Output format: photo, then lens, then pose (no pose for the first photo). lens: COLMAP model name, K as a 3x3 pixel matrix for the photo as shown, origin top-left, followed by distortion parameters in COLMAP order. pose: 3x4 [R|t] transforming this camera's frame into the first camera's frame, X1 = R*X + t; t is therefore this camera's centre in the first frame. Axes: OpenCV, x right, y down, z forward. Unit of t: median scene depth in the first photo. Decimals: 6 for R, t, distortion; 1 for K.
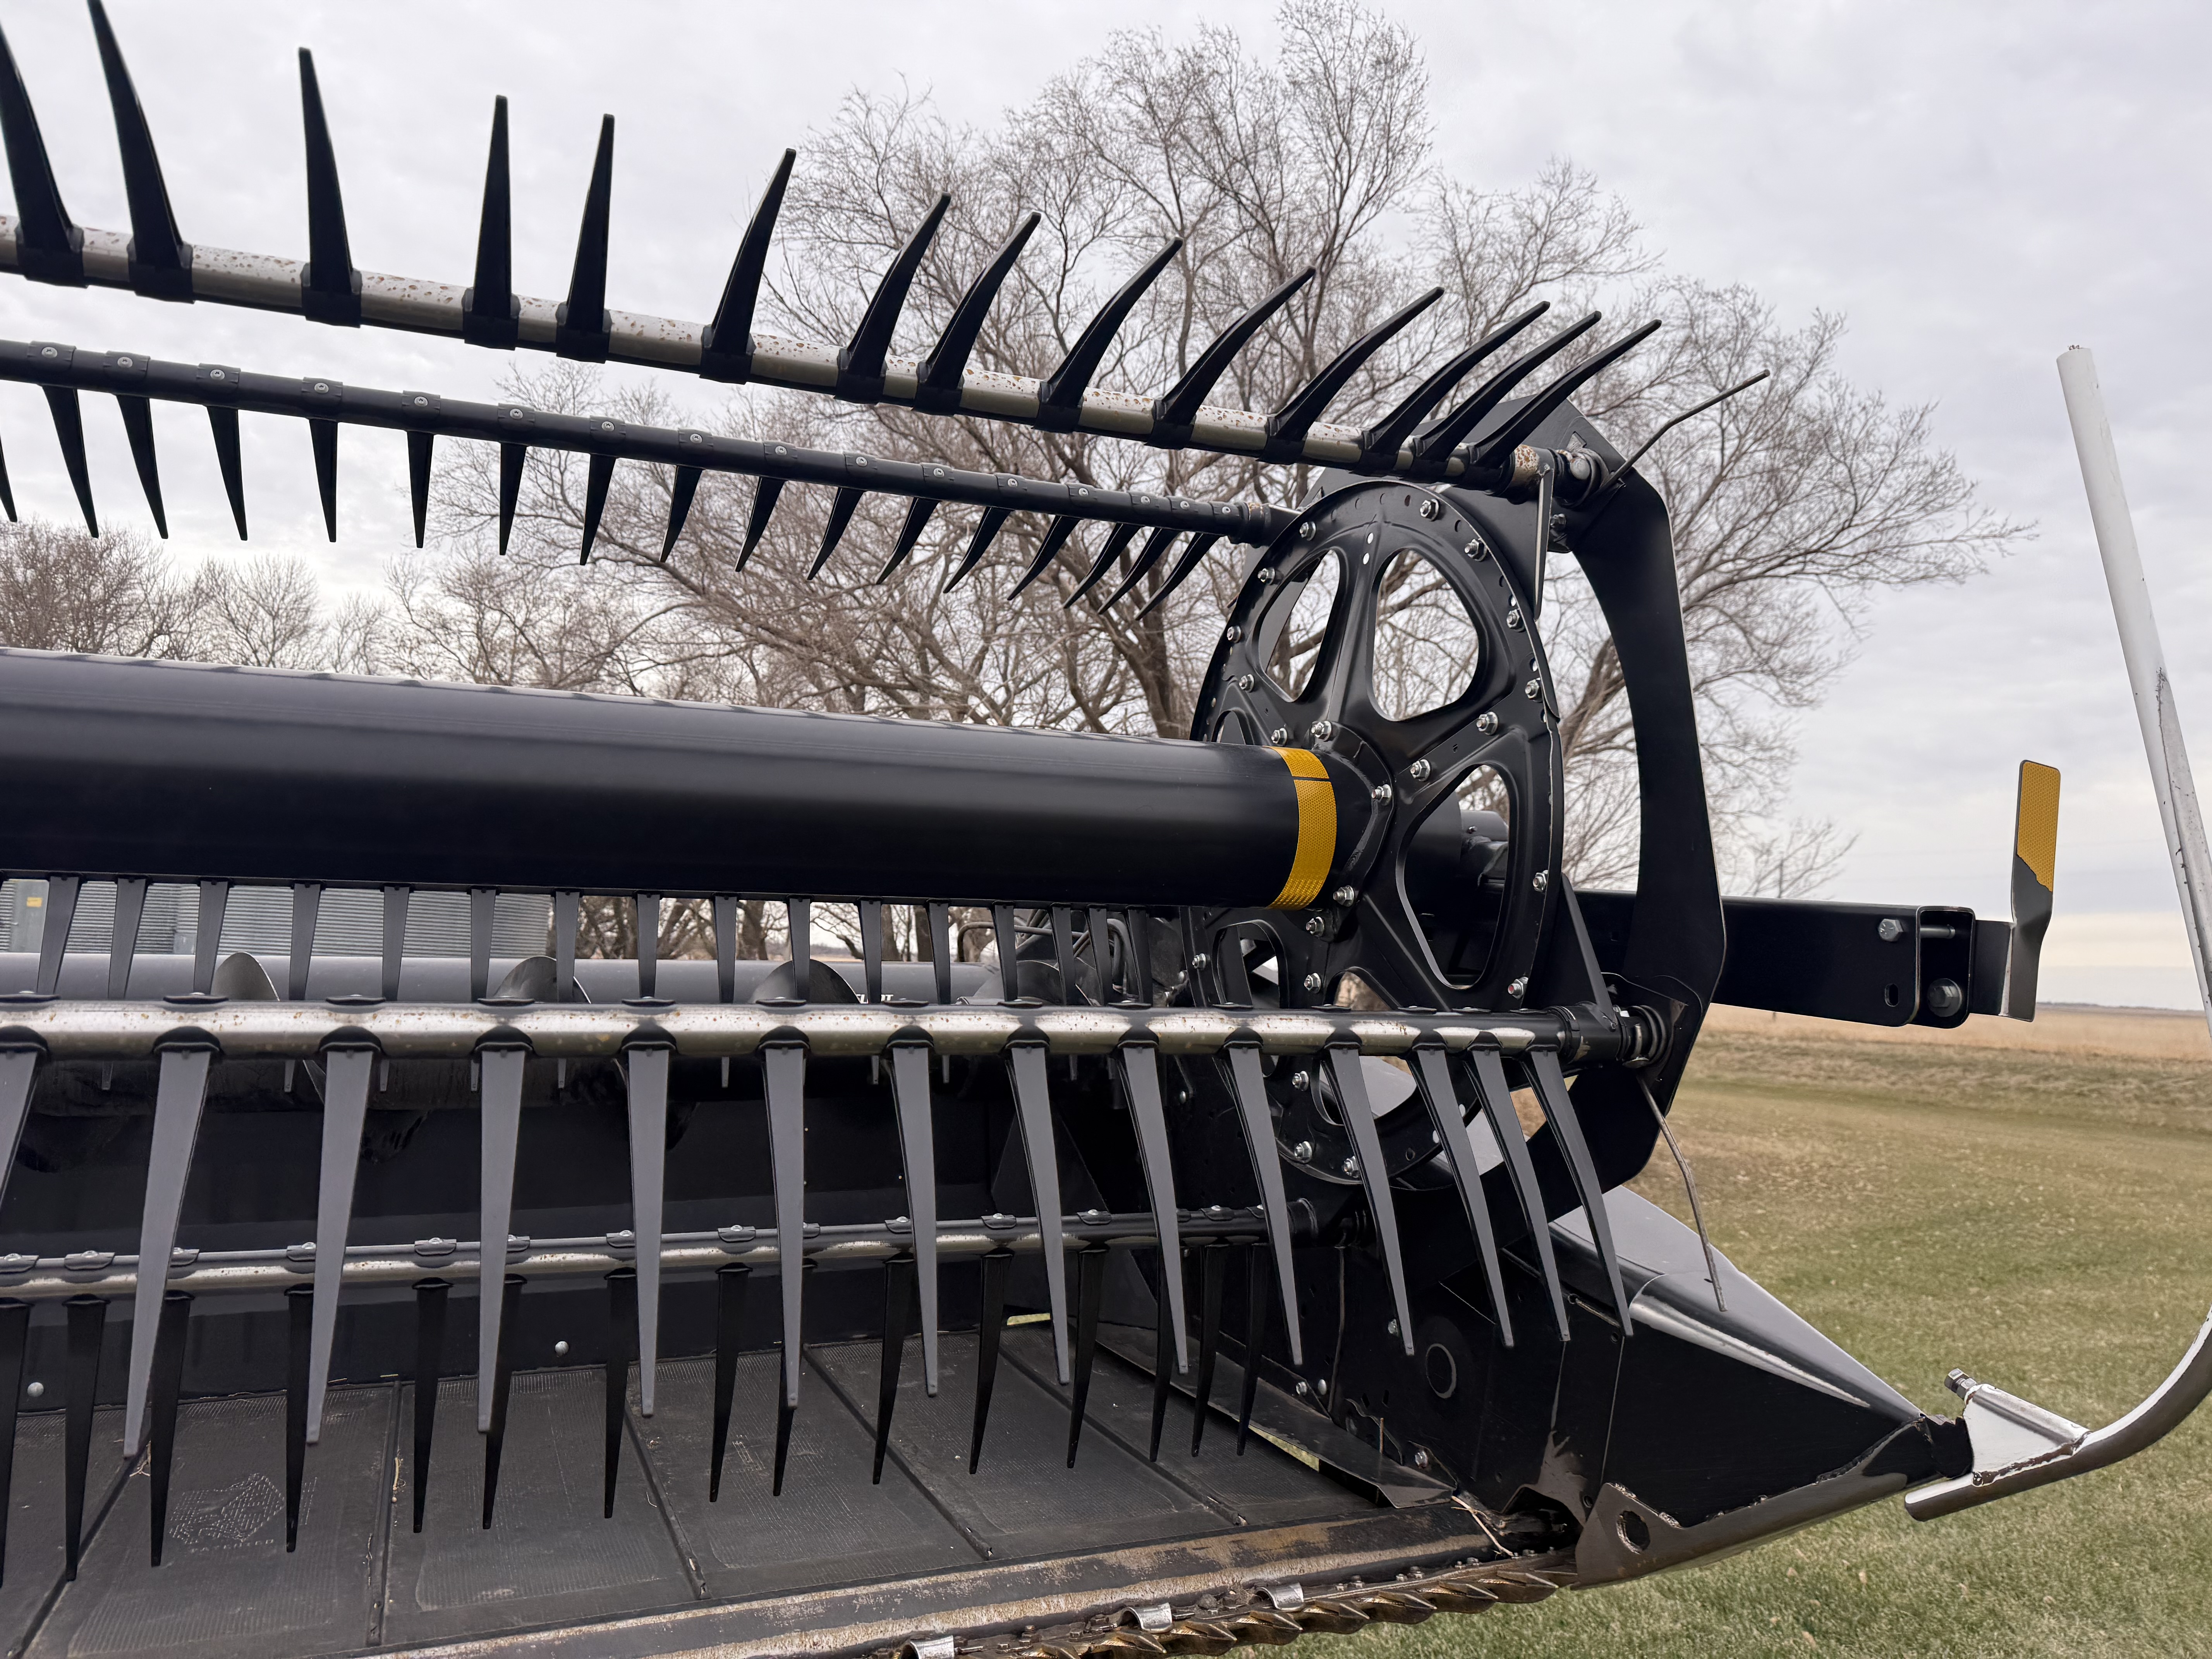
lens RADIAL K [[1568.6, 0, 1091.2], [0, 1568.6, 815.0], [0, 0, 1]] dist [0.028329, -0.029642]
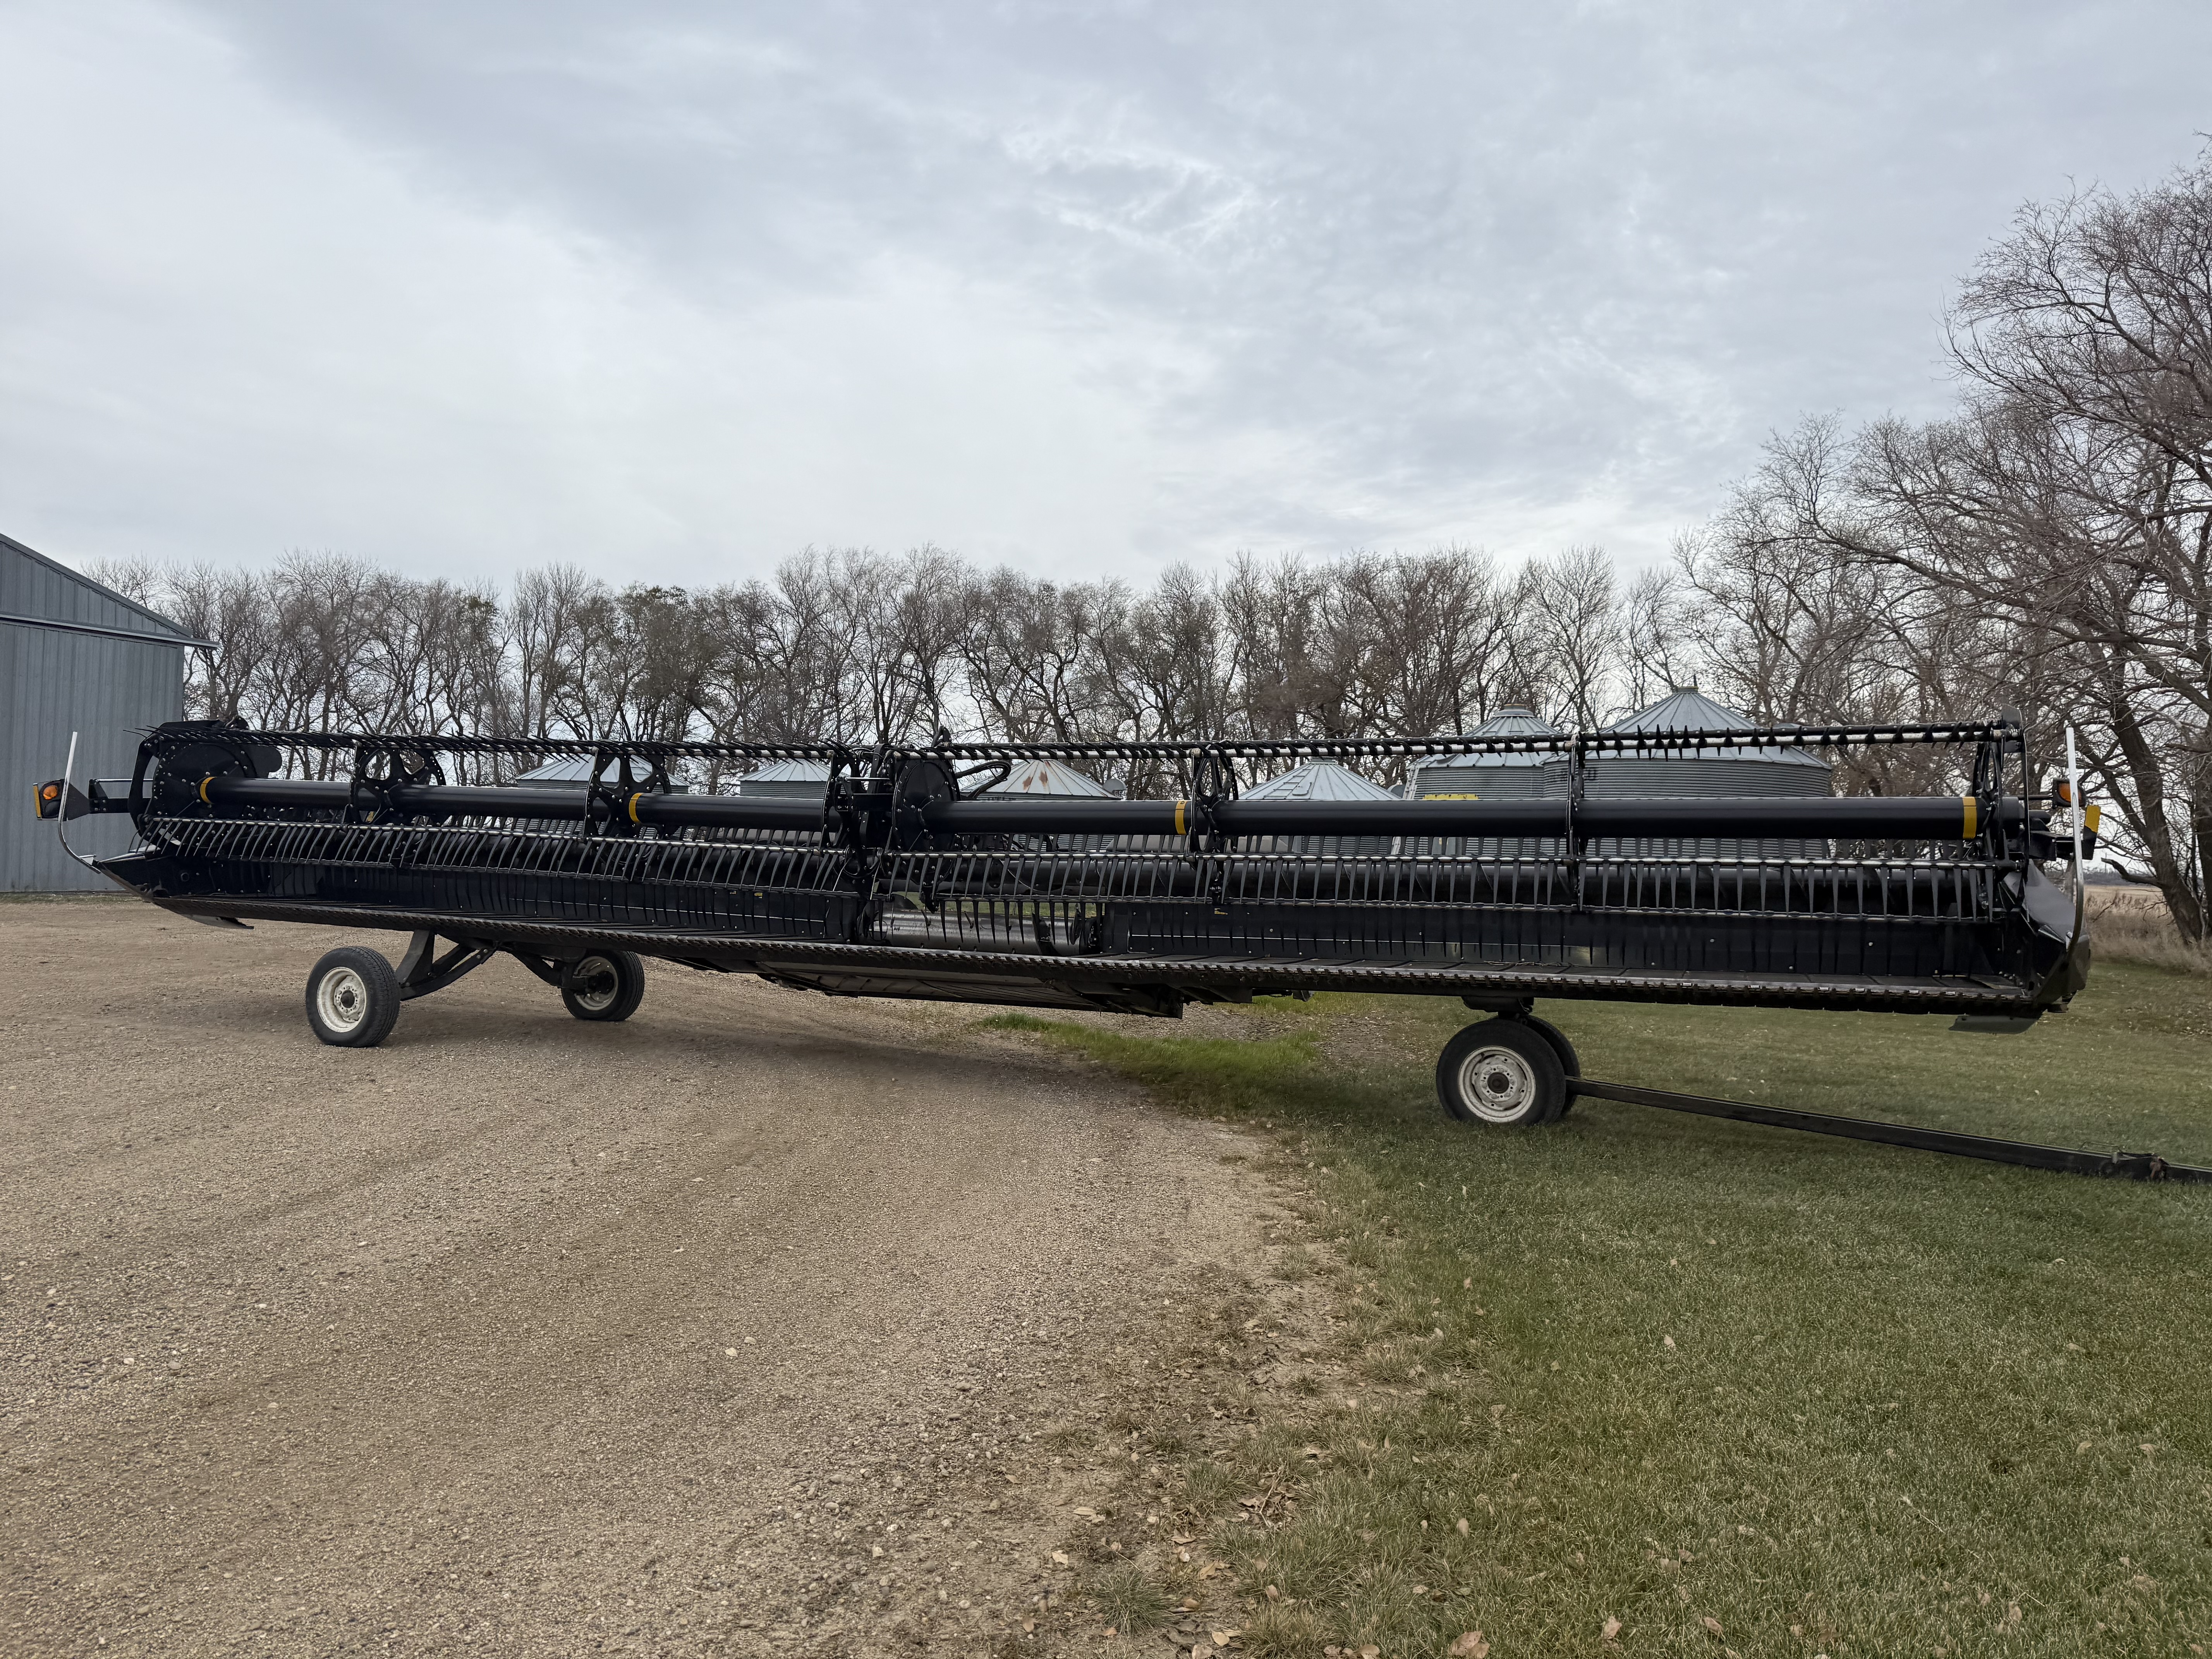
lens RADIAL K [[1568.6, 0, 1091.2], [0, 1568.6, 815.0], [0, 0, 1]] dist [0.028329, -0.029642]
pose [[0.710387, -0.037746, -0.702798, 0.038302], [0.065730, 0.997755, 0.012852, -0.005246], [0.700735, -0.055325, 0.711273, -0.093833]]
